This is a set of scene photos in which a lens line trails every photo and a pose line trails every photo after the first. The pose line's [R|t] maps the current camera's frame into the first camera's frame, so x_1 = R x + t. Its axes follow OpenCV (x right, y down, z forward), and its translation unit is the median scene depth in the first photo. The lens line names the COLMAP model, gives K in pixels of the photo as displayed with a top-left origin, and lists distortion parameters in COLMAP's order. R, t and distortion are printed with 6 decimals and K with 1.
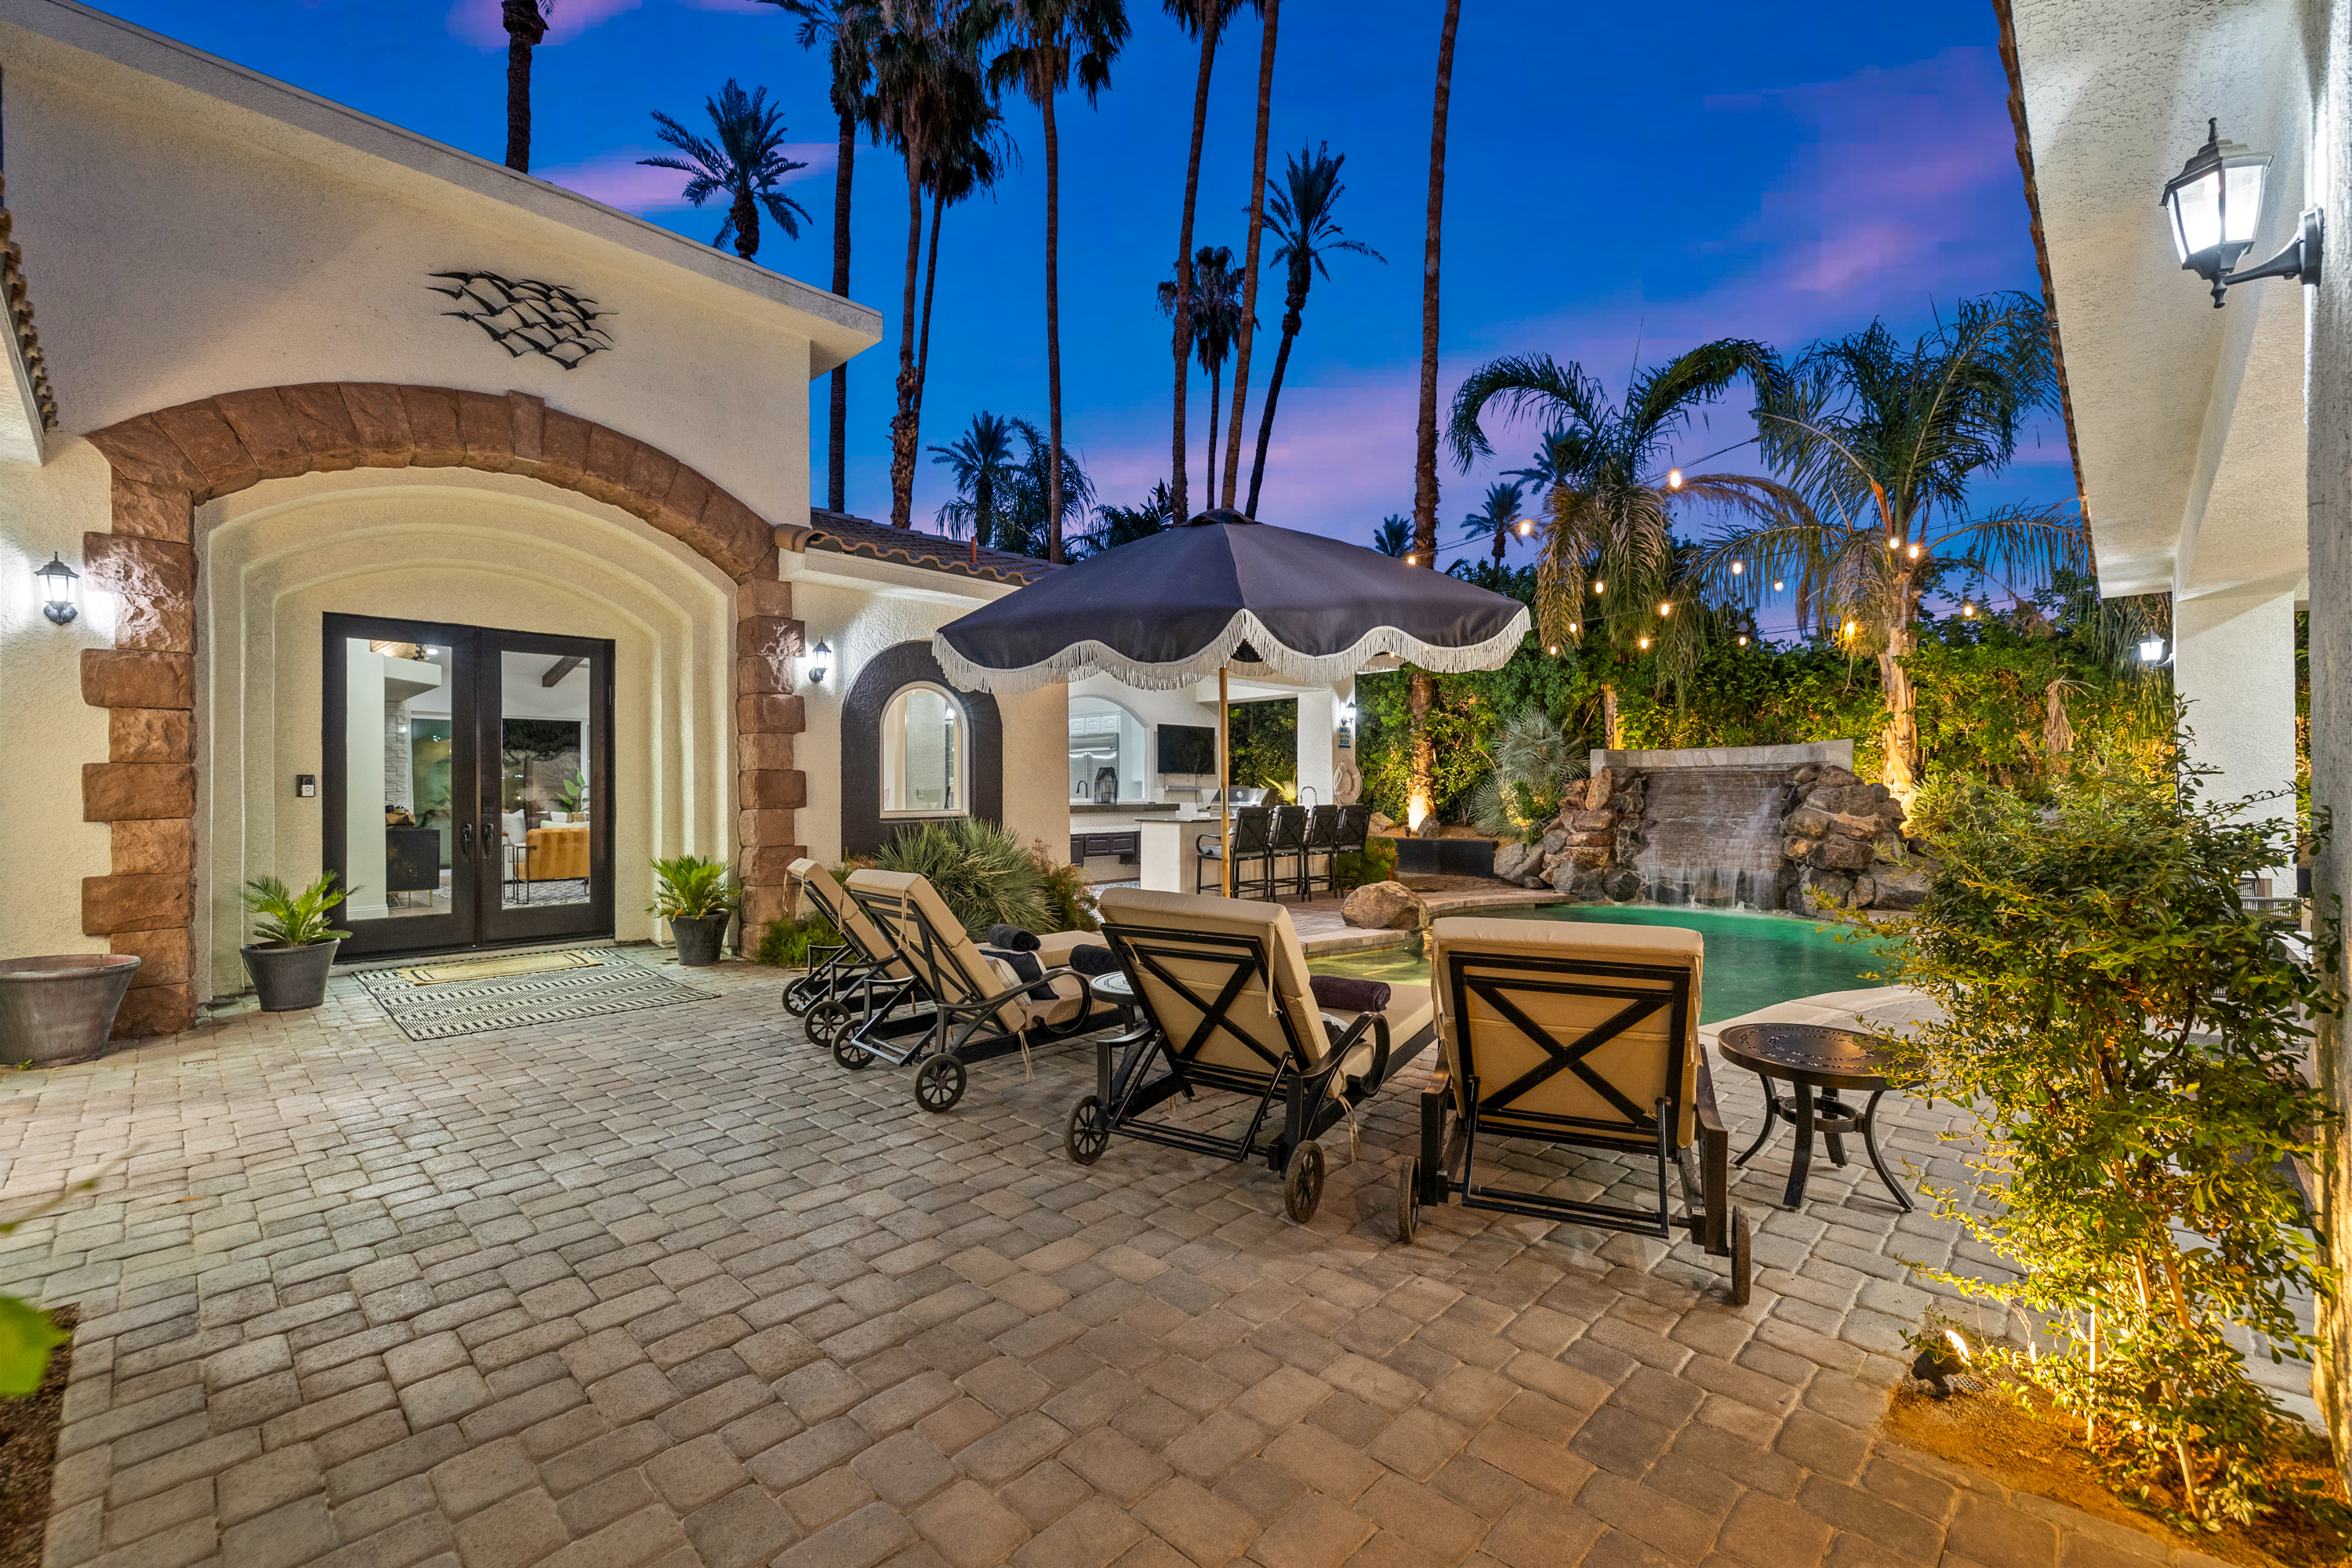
lens RADIAL K [[991.7, 0, 1173.5], [0, 991.7, 786.2], [0, 0, 1]] dist [0.001499, -0.000376]
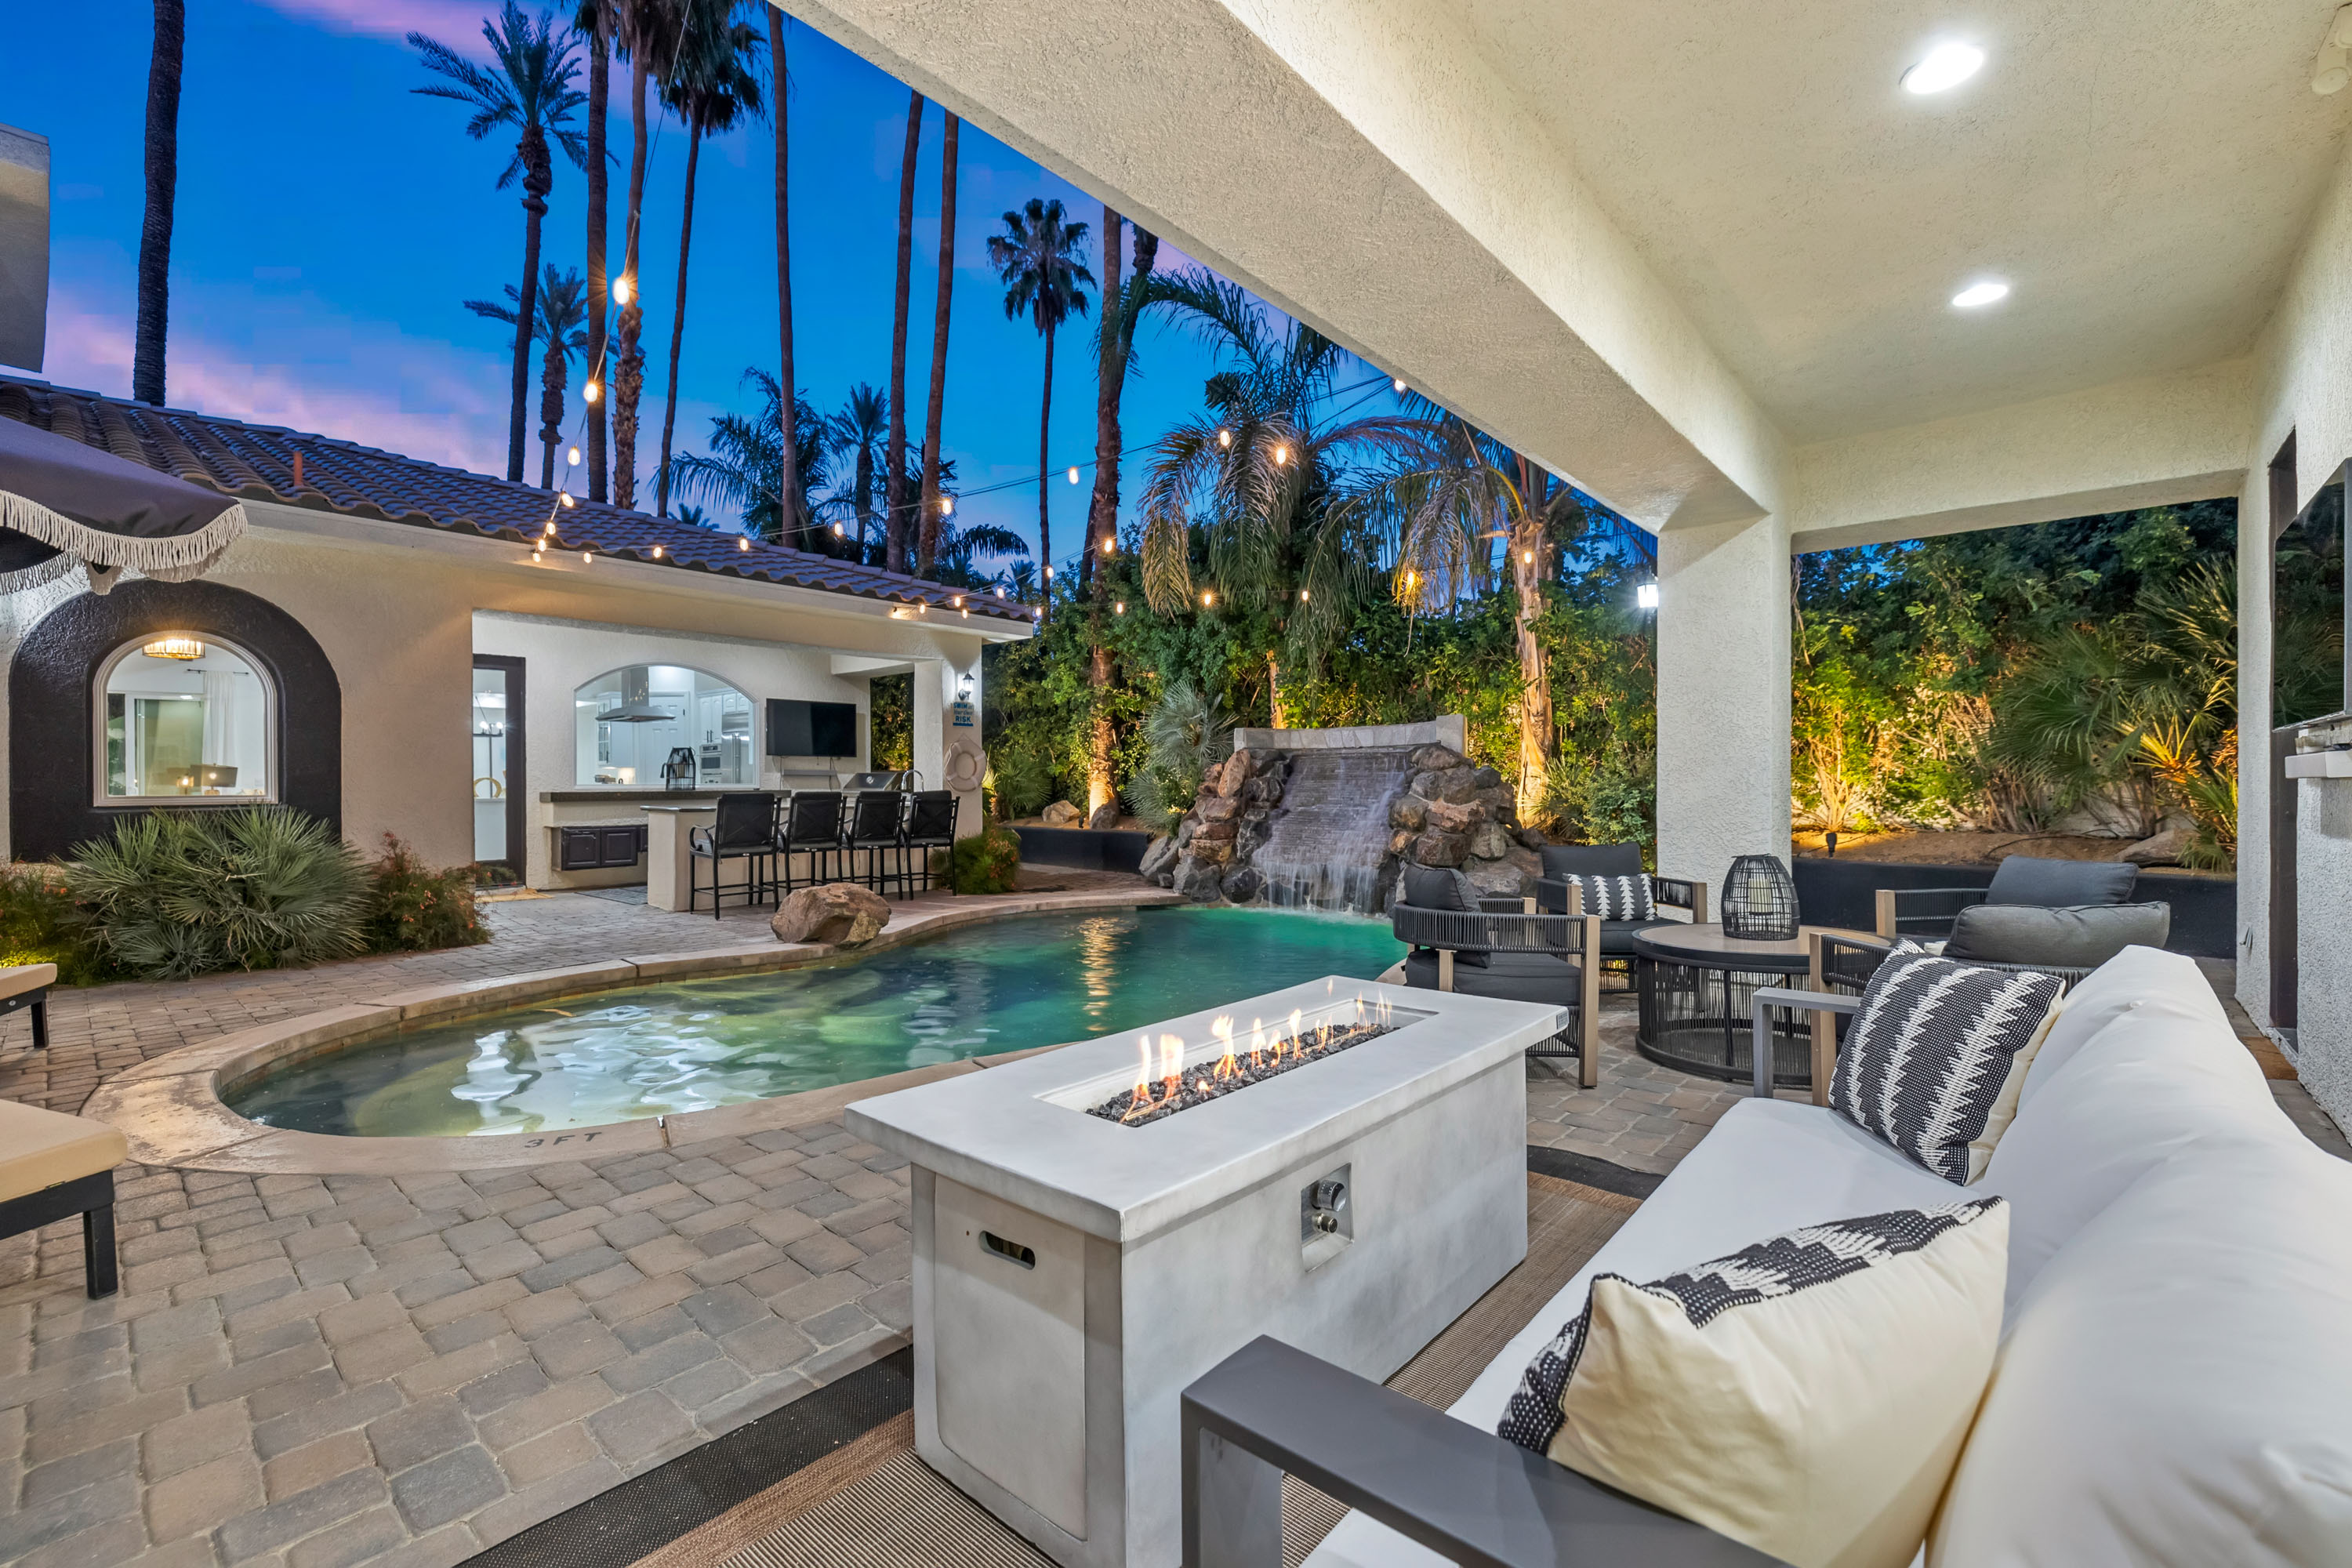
lens RADIAL K [[995.8, 0, 1176.0], [0, 995.8, 784.0], [0, 0, 1]] dist [0.001594, -0.000003]
pose [[0.999120, 0.001568, 0.041904, 0.383214], [-0.001908, 0.999966, 0.008080, 0.006000], [-0.041890, -0.008153, 0.999089, 0.142922]]
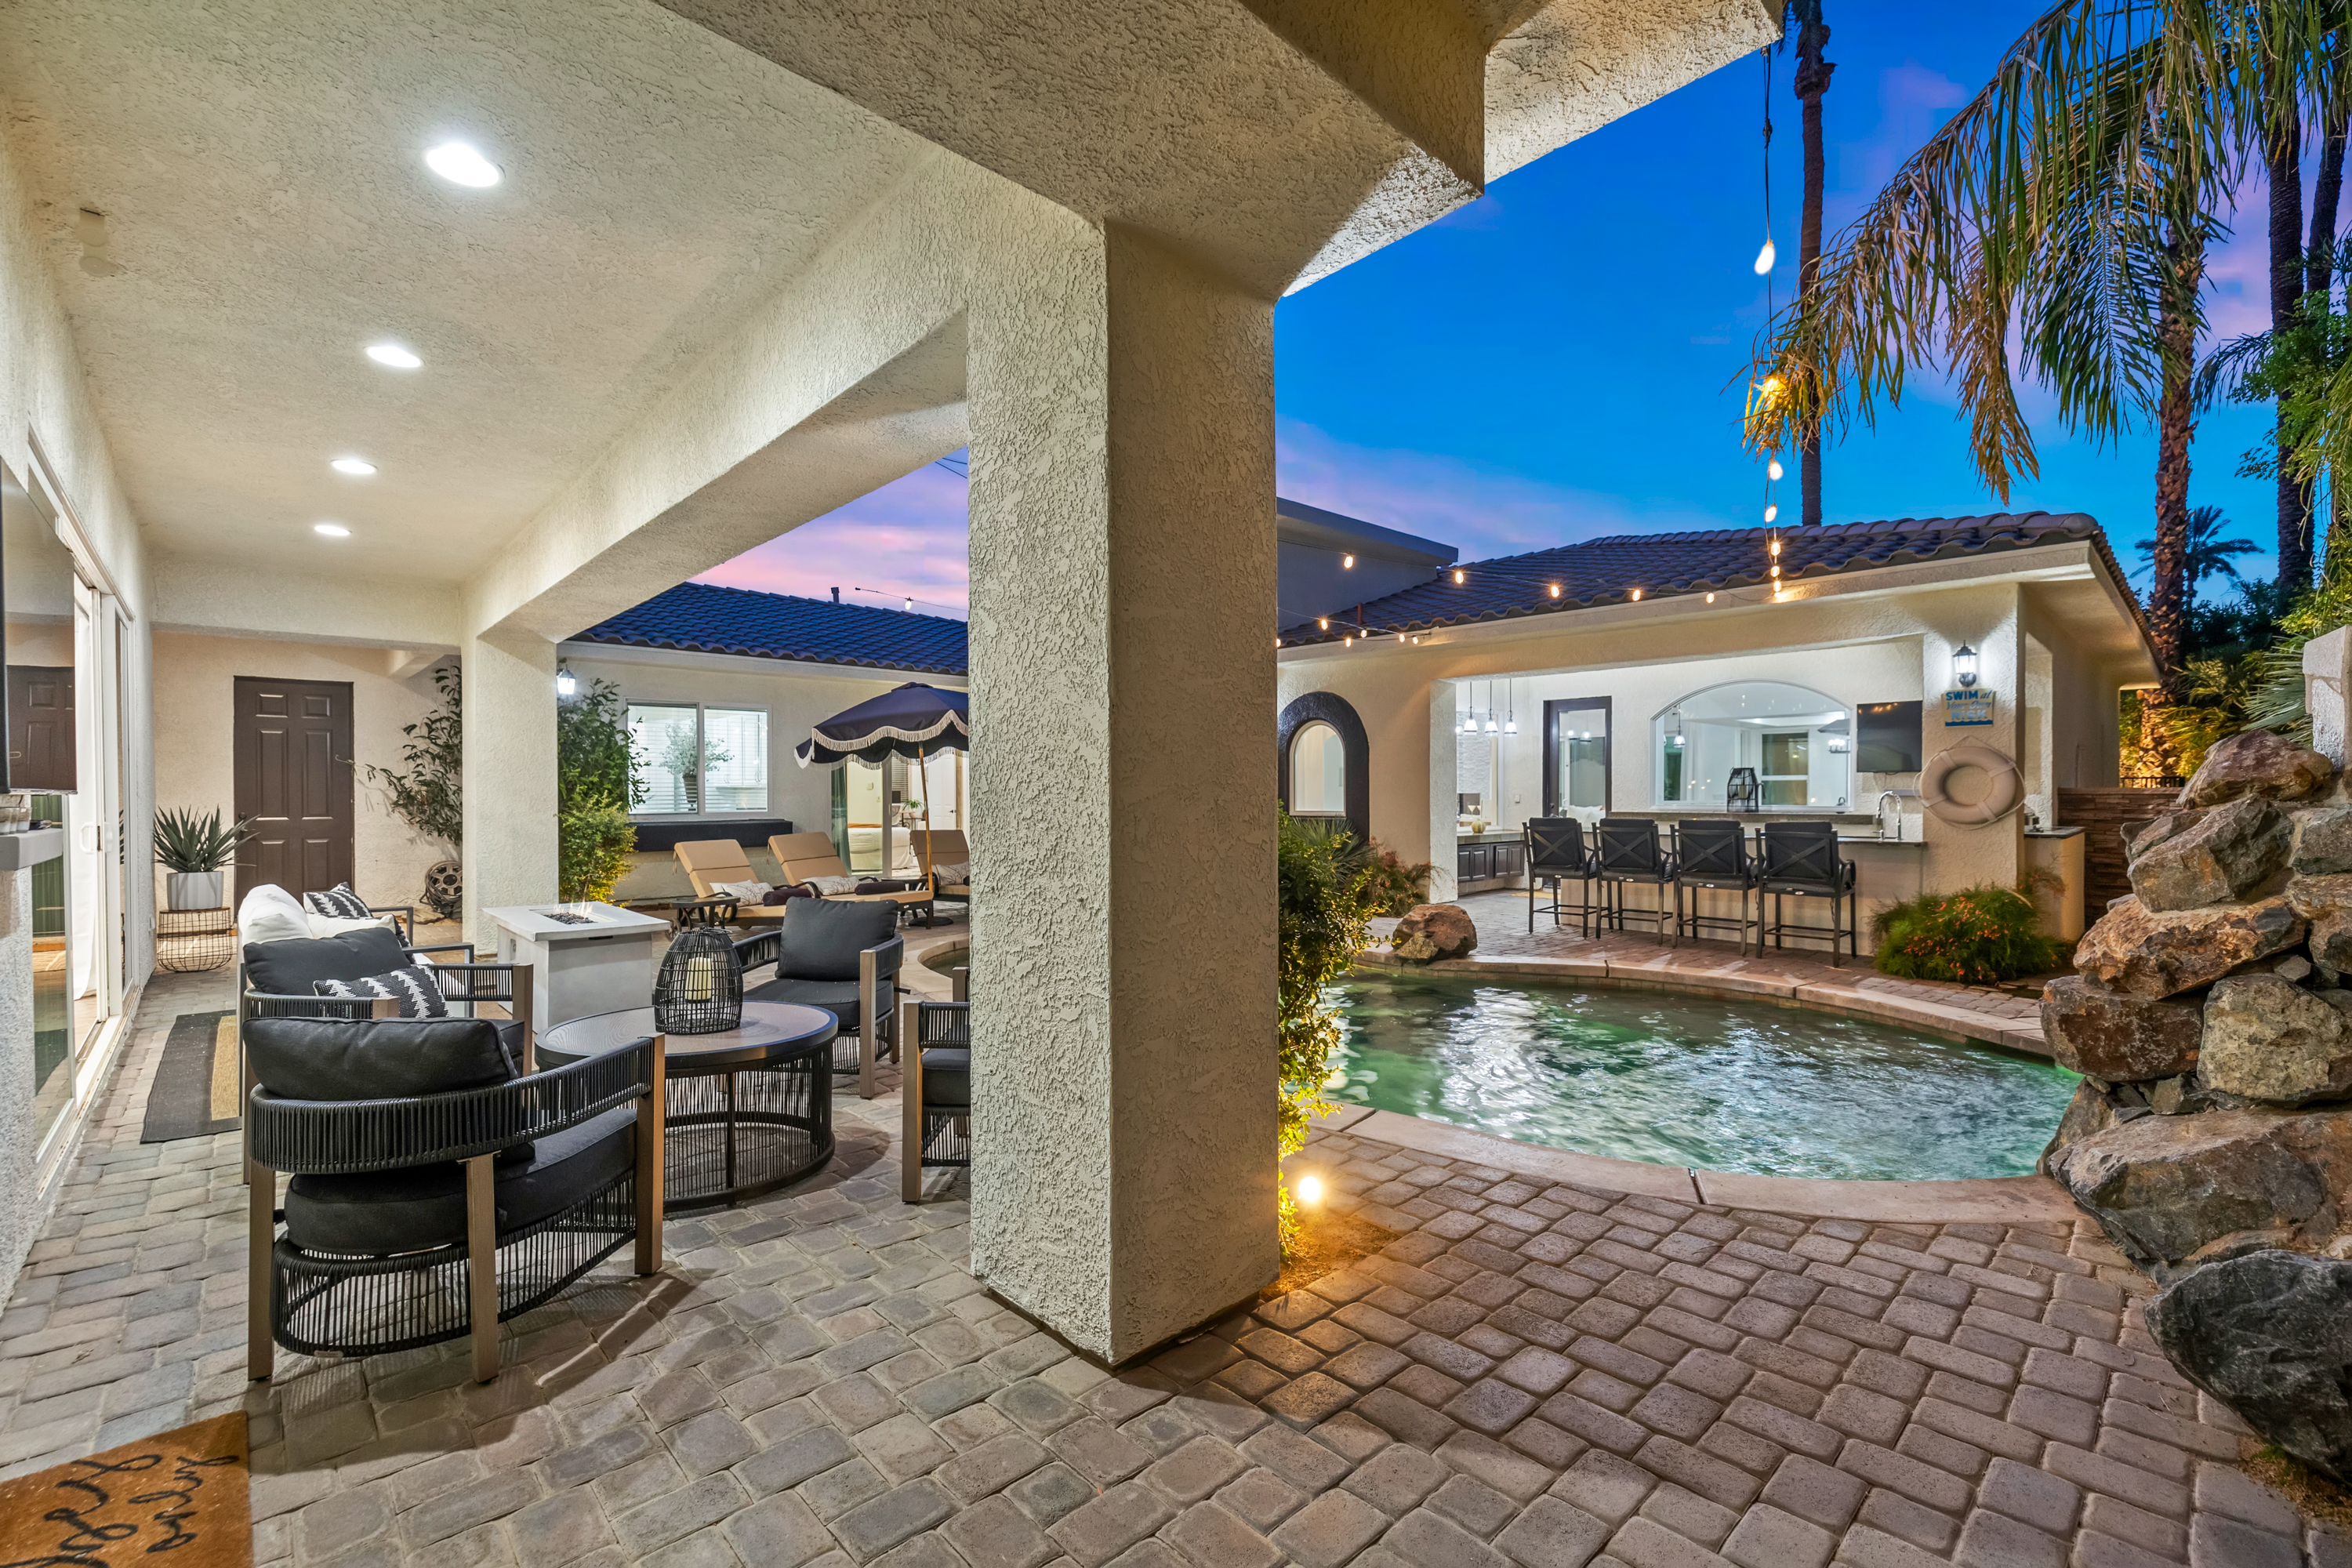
lens RADIAL K [[1002.9, 0, 1174.4], [0, 1002.9, 797.4], [0, 0, 1]] dist [0.001599, -0.000131]
pose [[-0.052705, 0.007165, -0.998584, 0.924334], [0.007251, 0.999951, 0.006792, -0.005001], [0.998584, -0.006883, -0.052754, 0.676587]]
